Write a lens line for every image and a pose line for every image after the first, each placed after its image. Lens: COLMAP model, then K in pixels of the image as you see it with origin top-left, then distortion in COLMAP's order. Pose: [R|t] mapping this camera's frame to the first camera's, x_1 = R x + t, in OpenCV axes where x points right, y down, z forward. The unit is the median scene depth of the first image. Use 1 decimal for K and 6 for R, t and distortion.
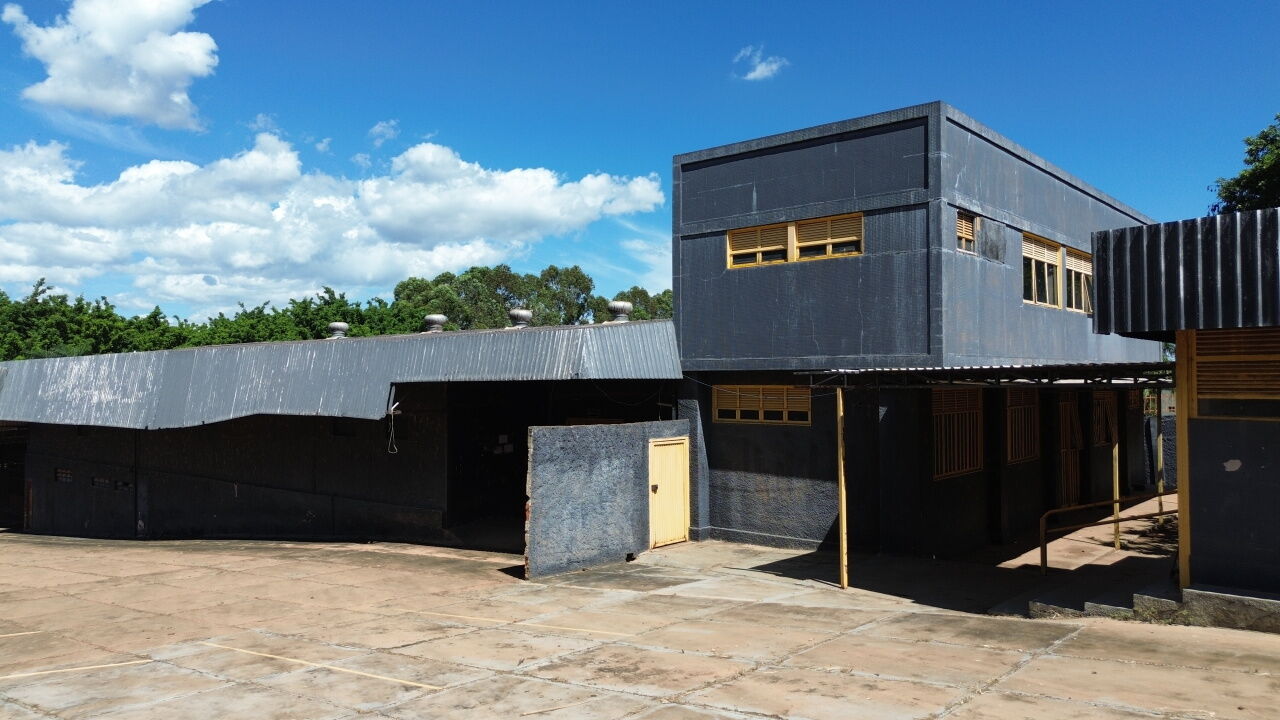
lens RADIAL K [[925.3, 0, 640.0], [0, 925.3, 360.0], [0, 0, 1]] dist [0.027628, 0.006017]
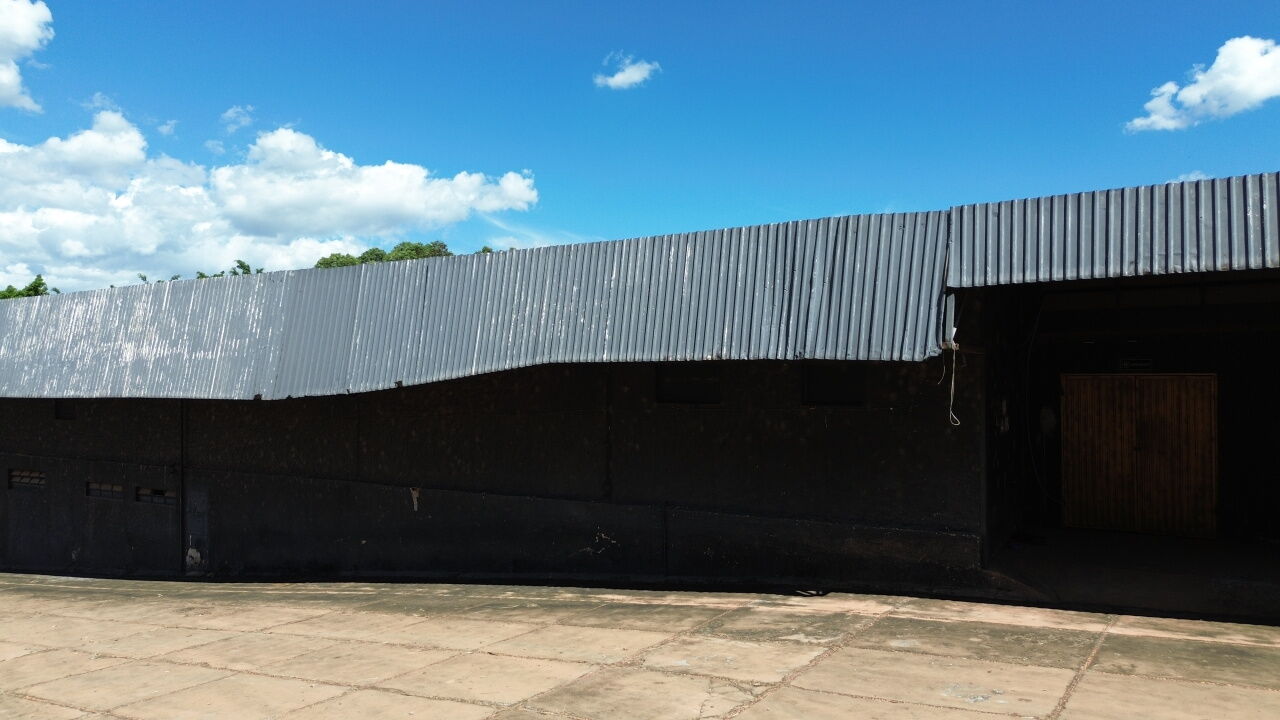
lens RADIAL K [[925.3, 0, 640.0], [0, 925.3, 360.0], [0, 0, 1]] dist [0.027628, 0.006017]
pose [[0.990403, 0.005031, 0.138120, -0.307984], [-0.005088, 0.999987, 0.000066, 0.039835], [-0.138118, -0.000768, 0.990415, 0.315641]]
